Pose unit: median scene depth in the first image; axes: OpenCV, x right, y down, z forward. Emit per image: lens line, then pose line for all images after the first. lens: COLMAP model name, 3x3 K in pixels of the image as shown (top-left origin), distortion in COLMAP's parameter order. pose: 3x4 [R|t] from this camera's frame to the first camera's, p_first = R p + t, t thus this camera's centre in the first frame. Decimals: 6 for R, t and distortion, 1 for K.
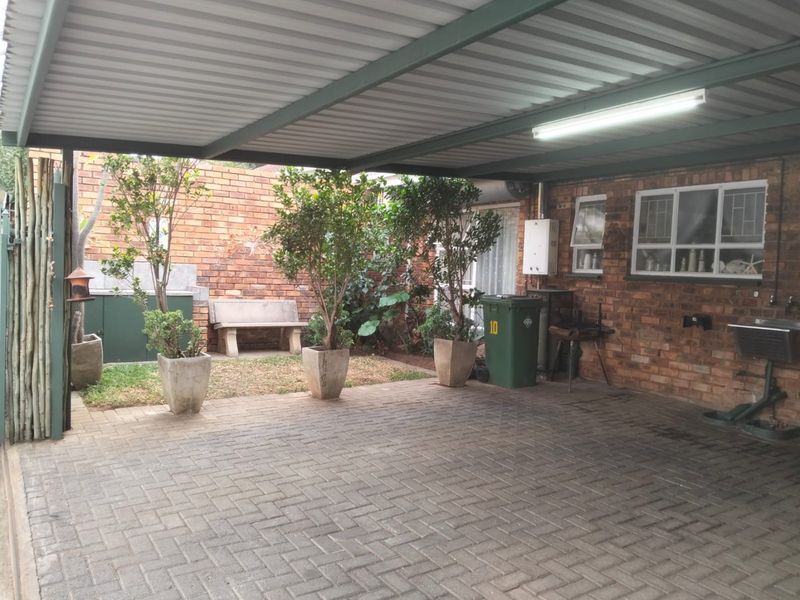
lens RADIAL K [[615.1, 0, 400.0], [0, 615.1, 300.0], [0, 0, 1]] dist [0.005469, -0.045314]
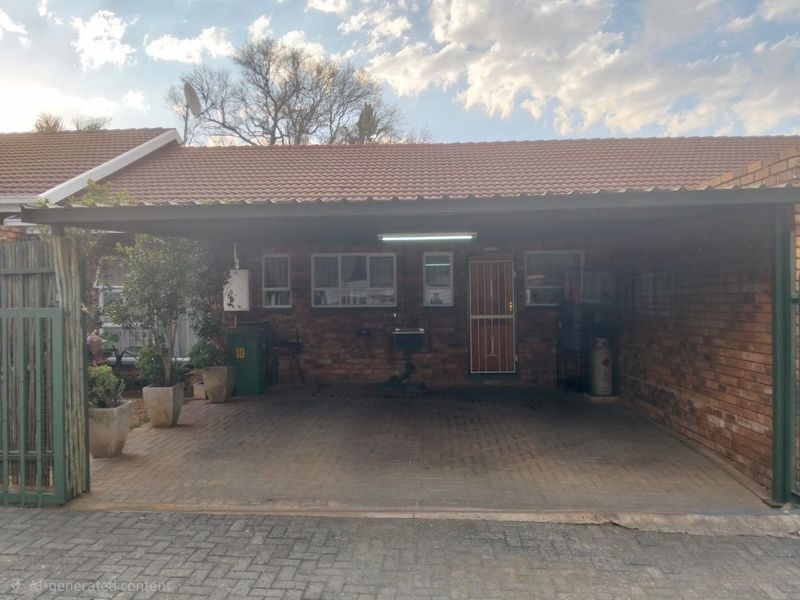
lens RADIAL K [[615.1, 0, 400.0], [0, 615.1, 300.0], [0, 0, 1]] dist [0.005469, -0.045314]
pose [[0.574385, -0.046137, 0.817284, -0.780337], [0.073572, 0.997279, 0.004592, -0.053119], [-0.815272, 0.057492, 0.576217, -0.064776]]
